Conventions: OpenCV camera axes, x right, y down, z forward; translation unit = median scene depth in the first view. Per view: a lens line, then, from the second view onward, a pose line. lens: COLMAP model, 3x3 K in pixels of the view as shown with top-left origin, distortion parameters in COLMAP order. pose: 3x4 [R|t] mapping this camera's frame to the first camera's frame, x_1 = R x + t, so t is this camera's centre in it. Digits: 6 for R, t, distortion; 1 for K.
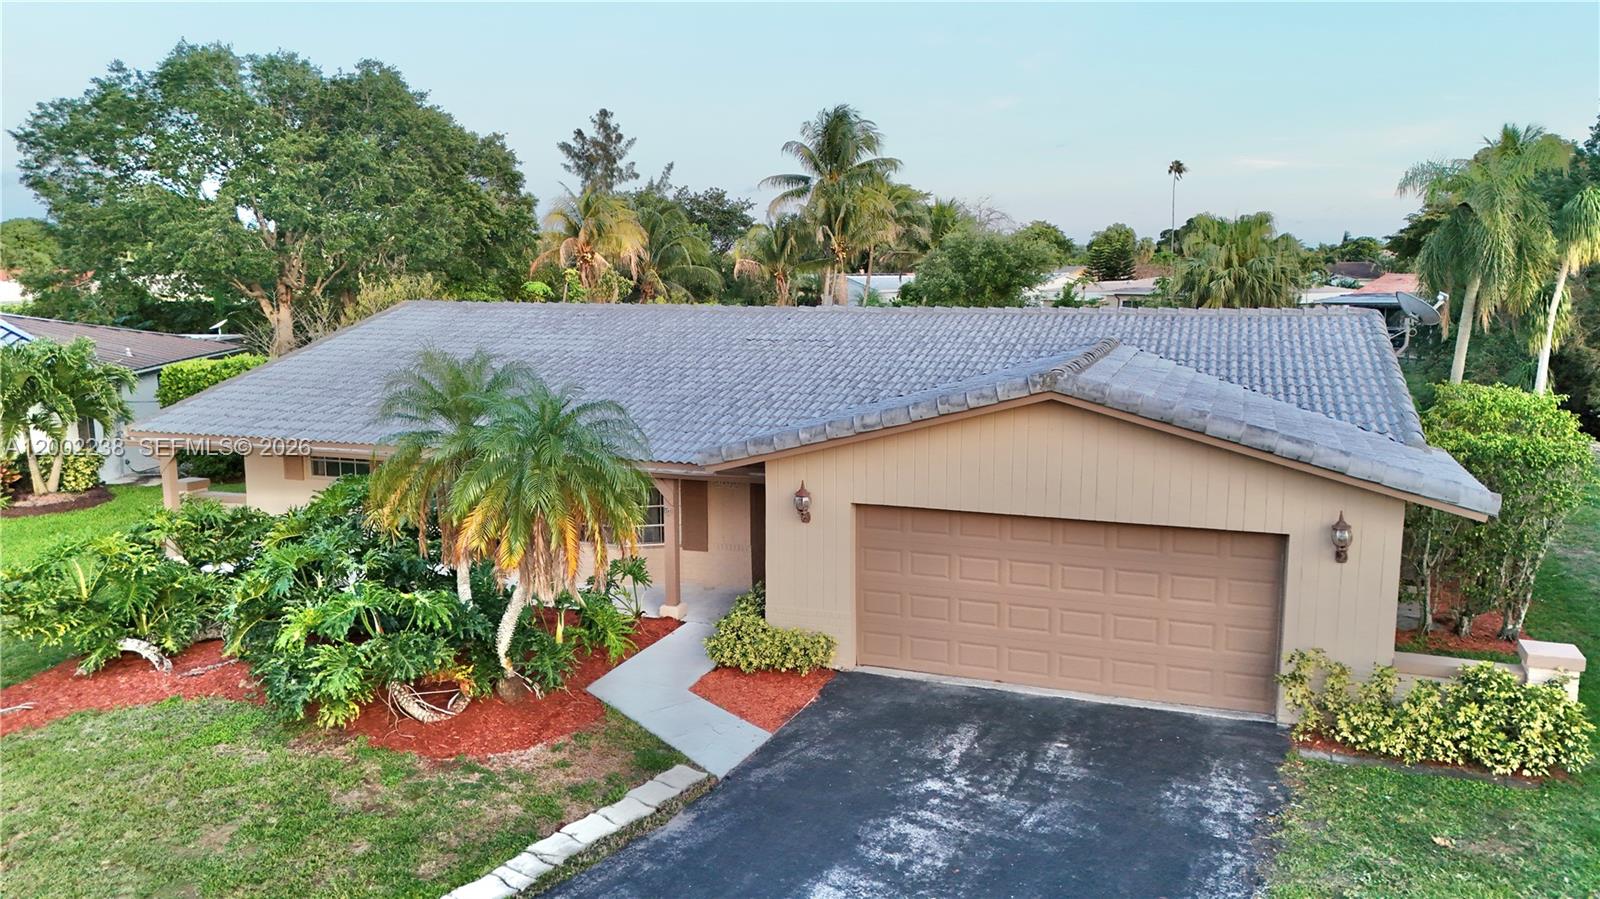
lens RADIAL K [[1136.7, 0, 806.4], [0, 1136.7, 439.7], [0, 0, 1]] dist [0.038744, -0.019380]
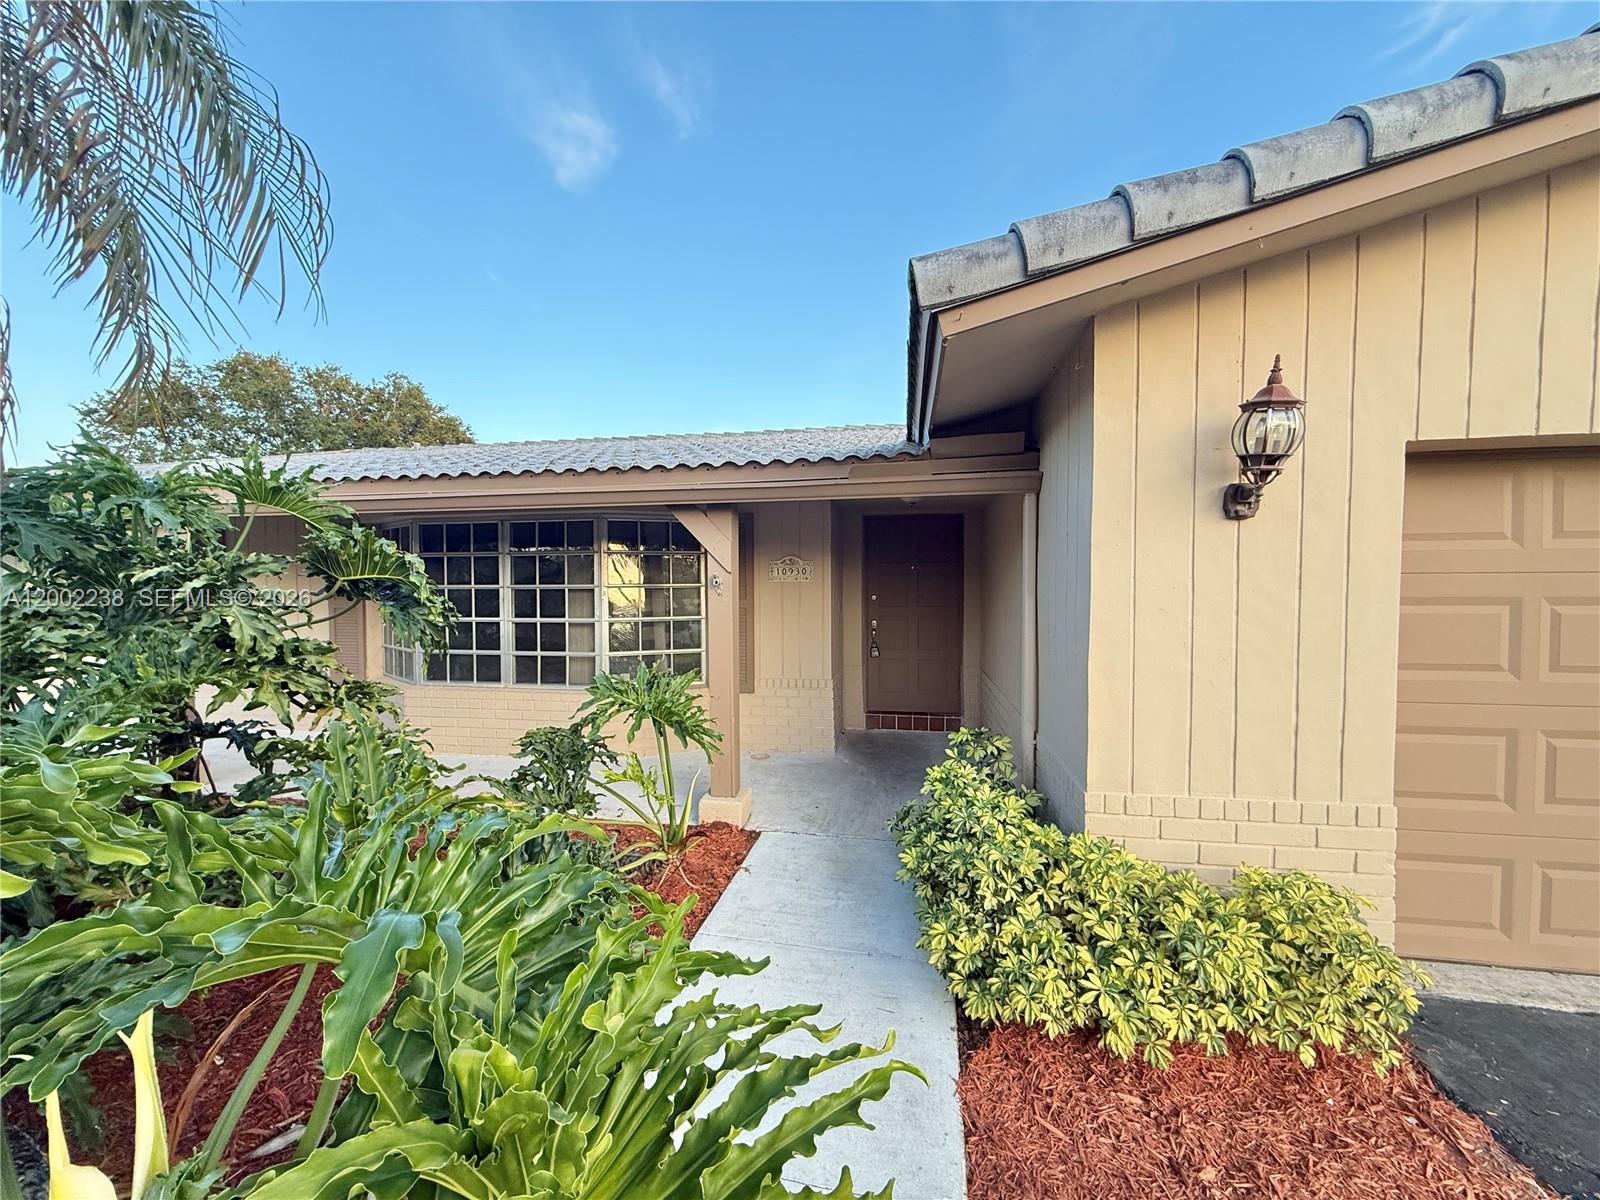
lens RADIAL K [[577.4, 0, 787.8], [0, 577.4, 597.5], [0, 0, 1]] dist [-0.003040, -0.000209]
pose [[0.983942, -0.004882, 0.178423, -0.180835], [0.029661, 0.990199, -0.136475, 0.133420], [-0.176008, 0.139576, 0.974443, 1.019841]]
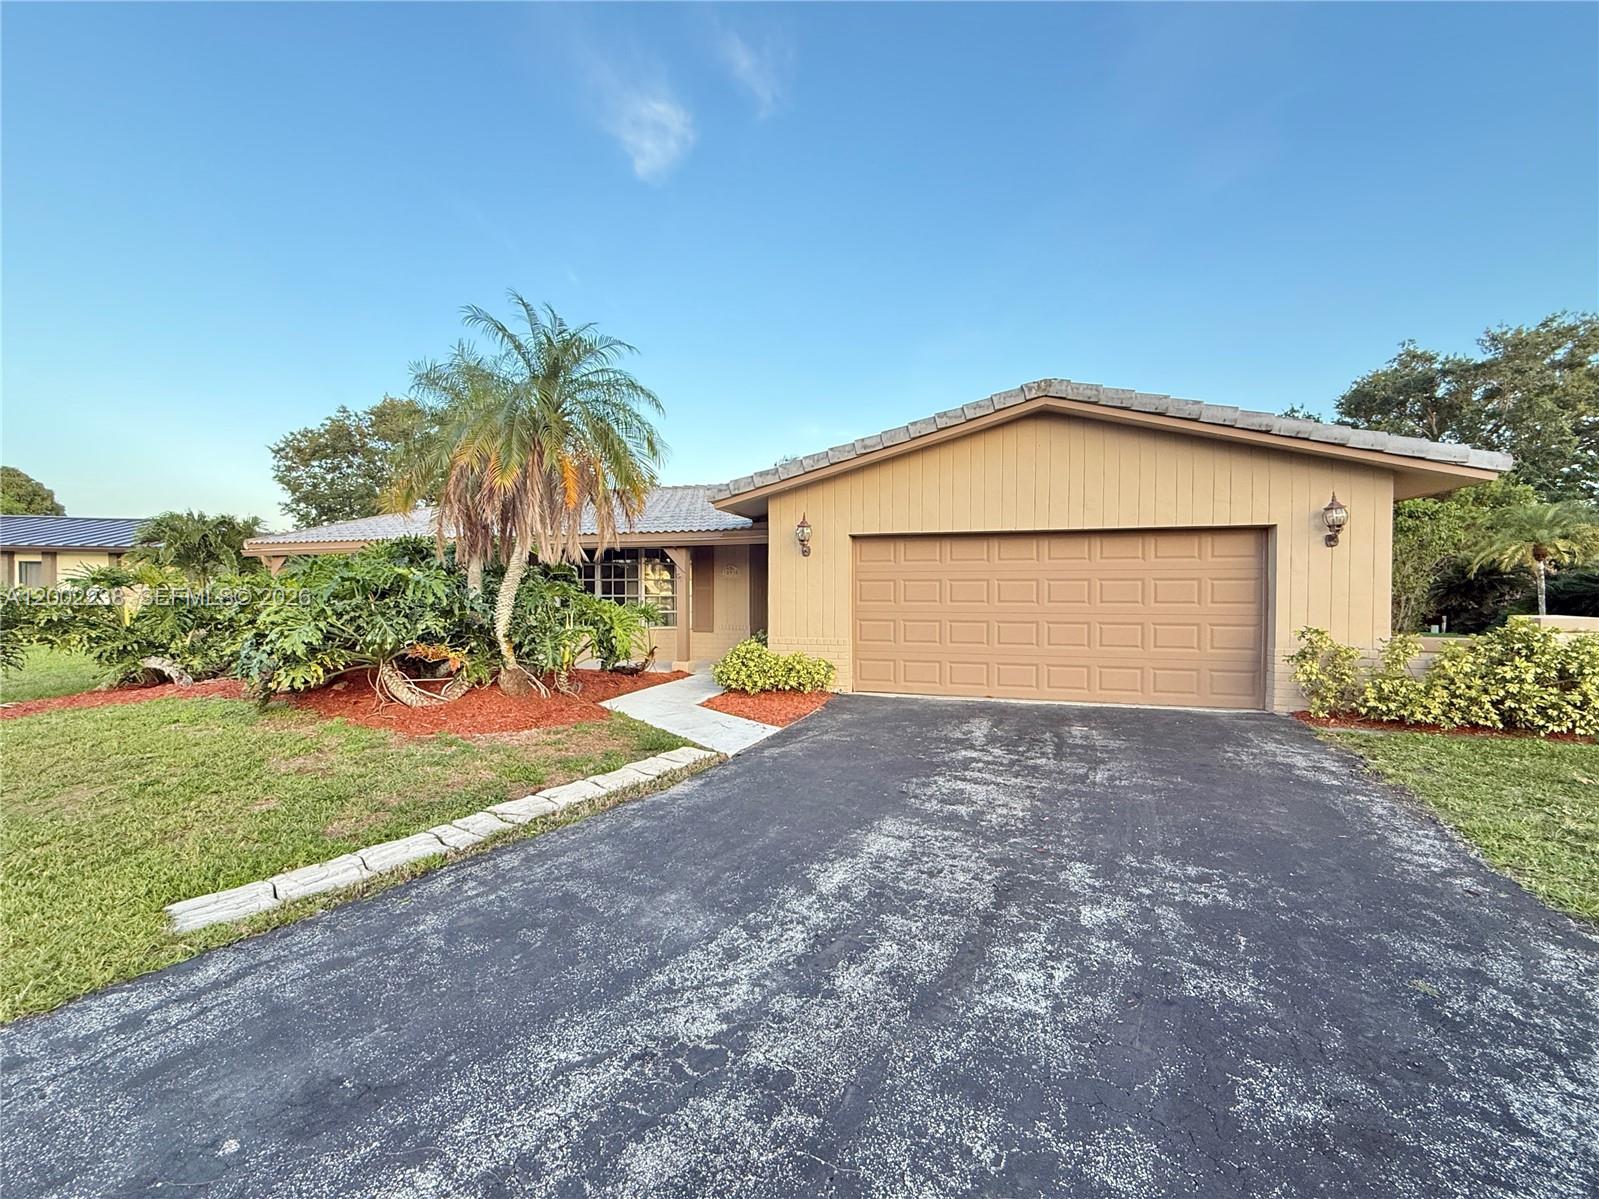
lens RADIAL K [[642.4, 0, 793.5], [0, 642.4, 608.9], [0, 0, 1]] dist [-0.006796, 0.001469]
pose [[0.999102, -0.000015, 0.042370, -0.045824], [0.005648, 0.991120, -0.132848, 0.242333], [-0.041991, 0.132968, 0.990230, 0.464196]]
